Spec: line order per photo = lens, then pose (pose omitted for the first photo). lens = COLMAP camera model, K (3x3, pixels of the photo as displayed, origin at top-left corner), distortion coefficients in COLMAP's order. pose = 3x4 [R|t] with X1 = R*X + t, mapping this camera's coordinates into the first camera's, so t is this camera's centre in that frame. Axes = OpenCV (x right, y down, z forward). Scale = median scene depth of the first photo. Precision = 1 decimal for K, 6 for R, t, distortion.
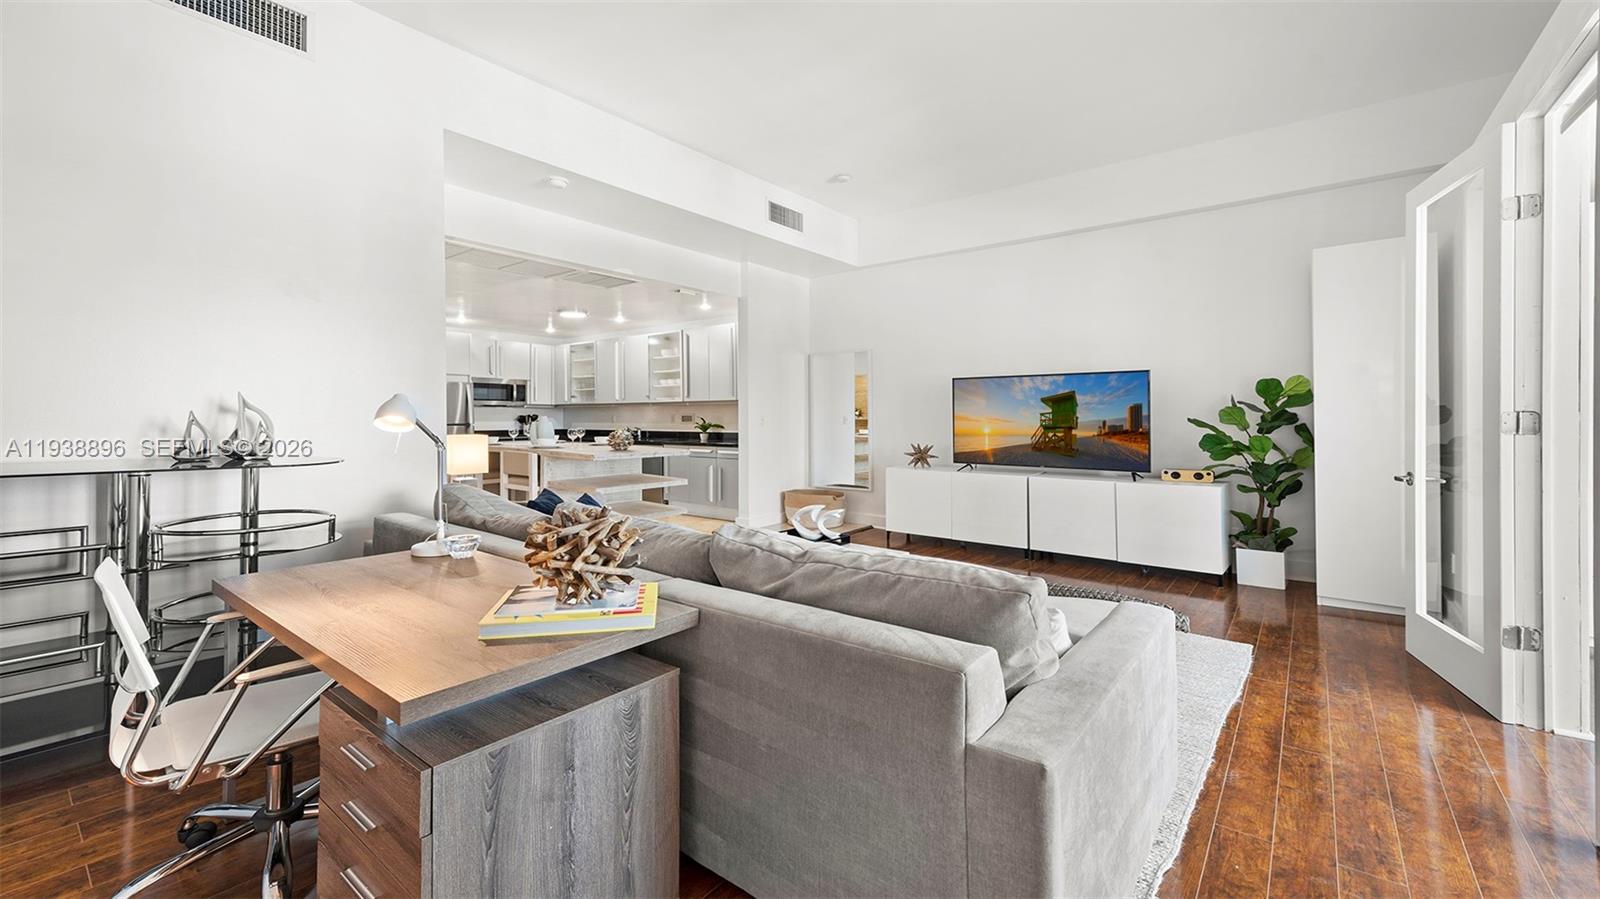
lens RADIAL K [[638.0, 0, 800.0], [0, 638.0, 449.5], [0, 0, 1]] dist [0.014609, 0.000039]
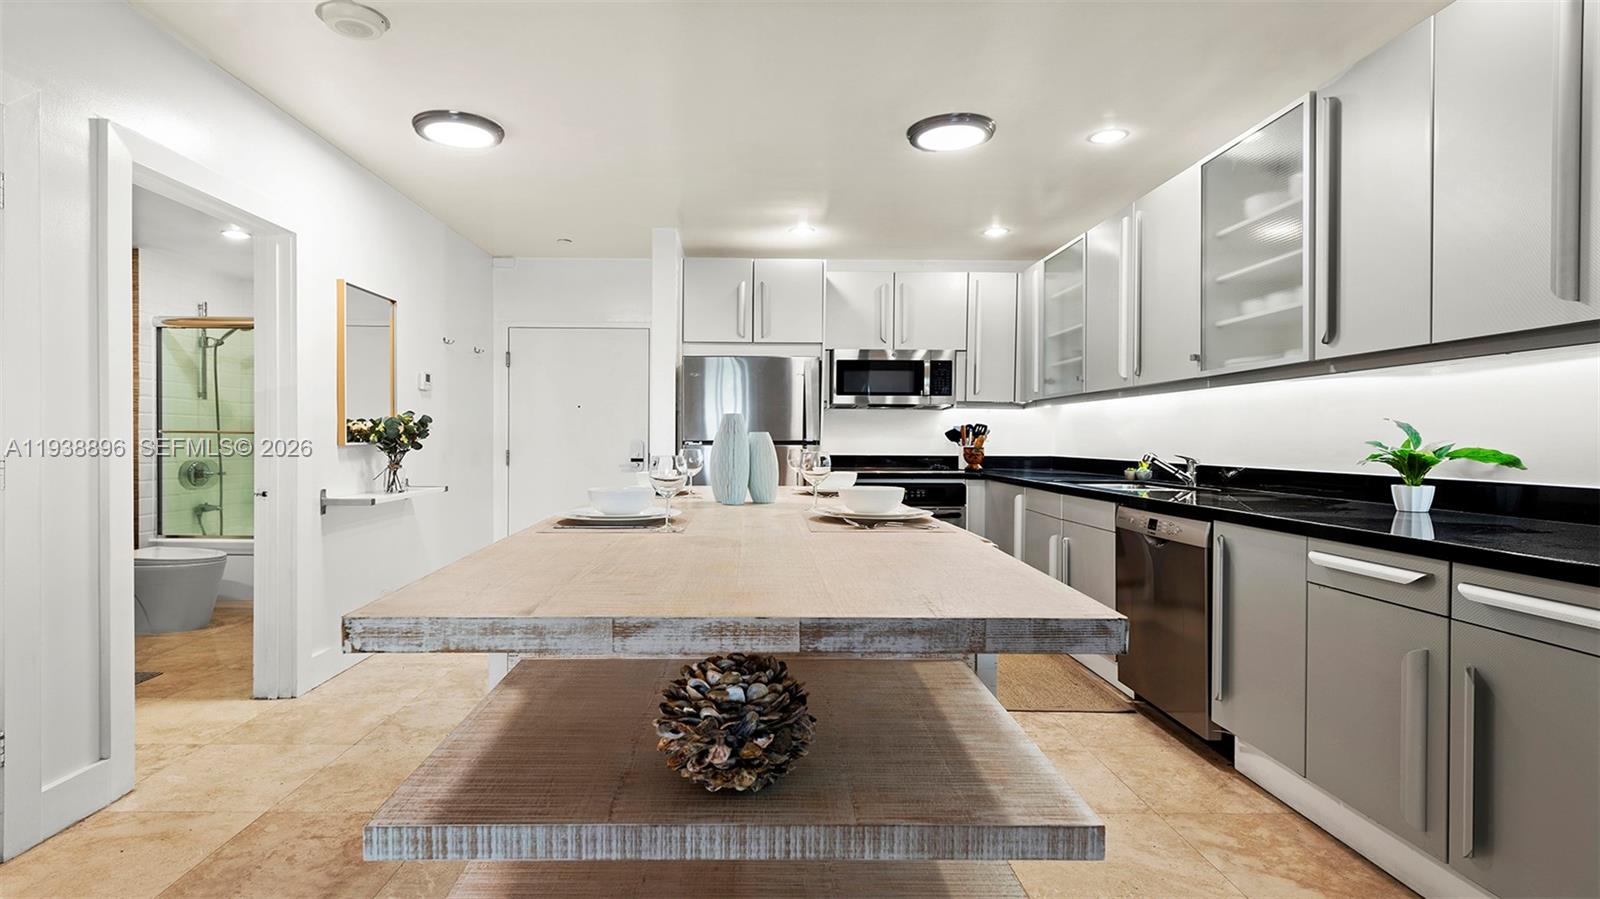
lens RADIAL K [[798.2, 0, 763.8], [0, 798.2, 449.0], [0, 0, 1]] dist [0.020077, -0.000528]
pose [[0.622133, 0.013201, -0.782801, -0.089992], [-0.042740, 0.998940, -0.017122, -0.034250], [0.781744, 0.044109, 0.622037, 0.896578]]
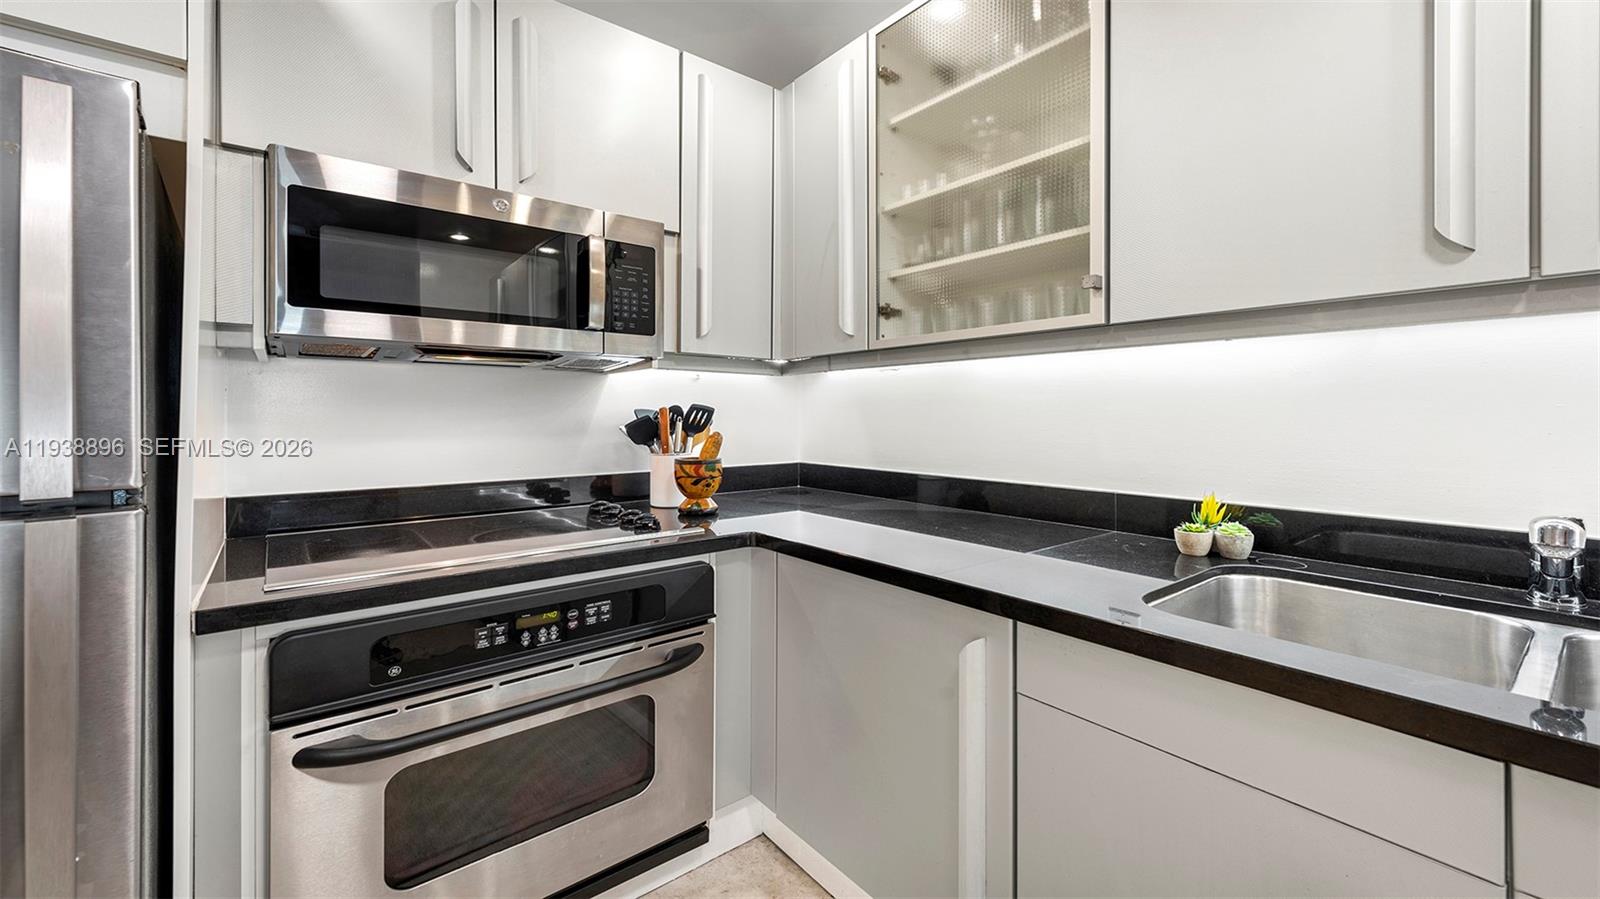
lens RADIAL K [[648.8, 0, 805.2], [0, 648.8, 410.3], [0, 0, 1]] dist [0.000401, -0.000025]
pose [[0.972598, -0.003438, -0.232469, -0.580221], [-0.008808, 0.998628, -0.051621, -0.074346], [0.232327, 0.052254, 0.971233, 1.403427]]
